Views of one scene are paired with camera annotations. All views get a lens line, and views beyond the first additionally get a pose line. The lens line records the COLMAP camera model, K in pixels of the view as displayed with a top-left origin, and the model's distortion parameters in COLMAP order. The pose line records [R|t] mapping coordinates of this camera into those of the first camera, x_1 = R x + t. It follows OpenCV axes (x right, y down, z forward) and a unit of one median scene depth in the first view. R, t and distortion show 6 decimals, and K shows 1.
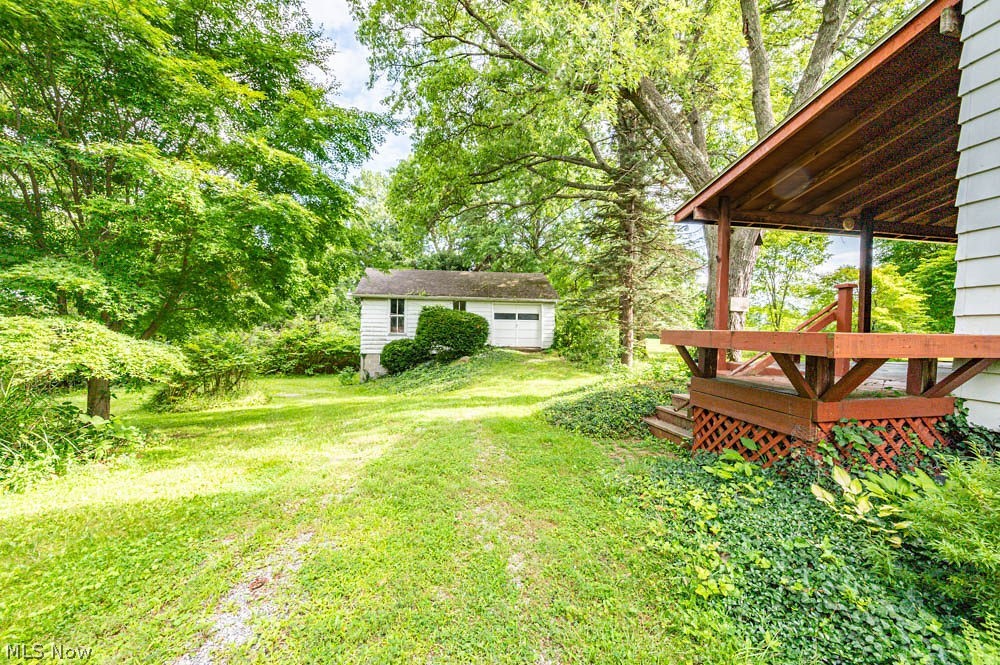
lens RADIAL K [[402.8, 0, 501.4], [0, 402.8, 333.1], [0, 0, 1]] dist [-0.001359, -0.000681]
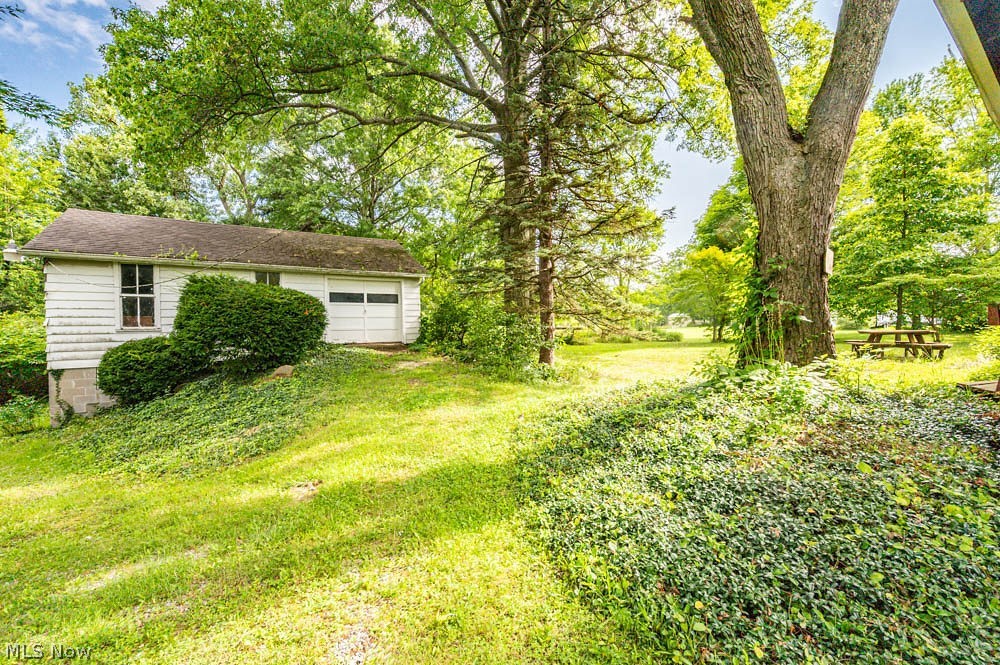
lens RADIAL K [[402.8, 0, 497.7], [0, 402.8, 329.6], [0, 0, 1]] dist [-0.001359, -0.000681]
pose [[0.913635, -0.029389, 0.405472, -0.036423], [0.021842, 0.999492, 0.023229, 0.000866], [-0.405949, -0.012367, 0.913812, 0.309775]]
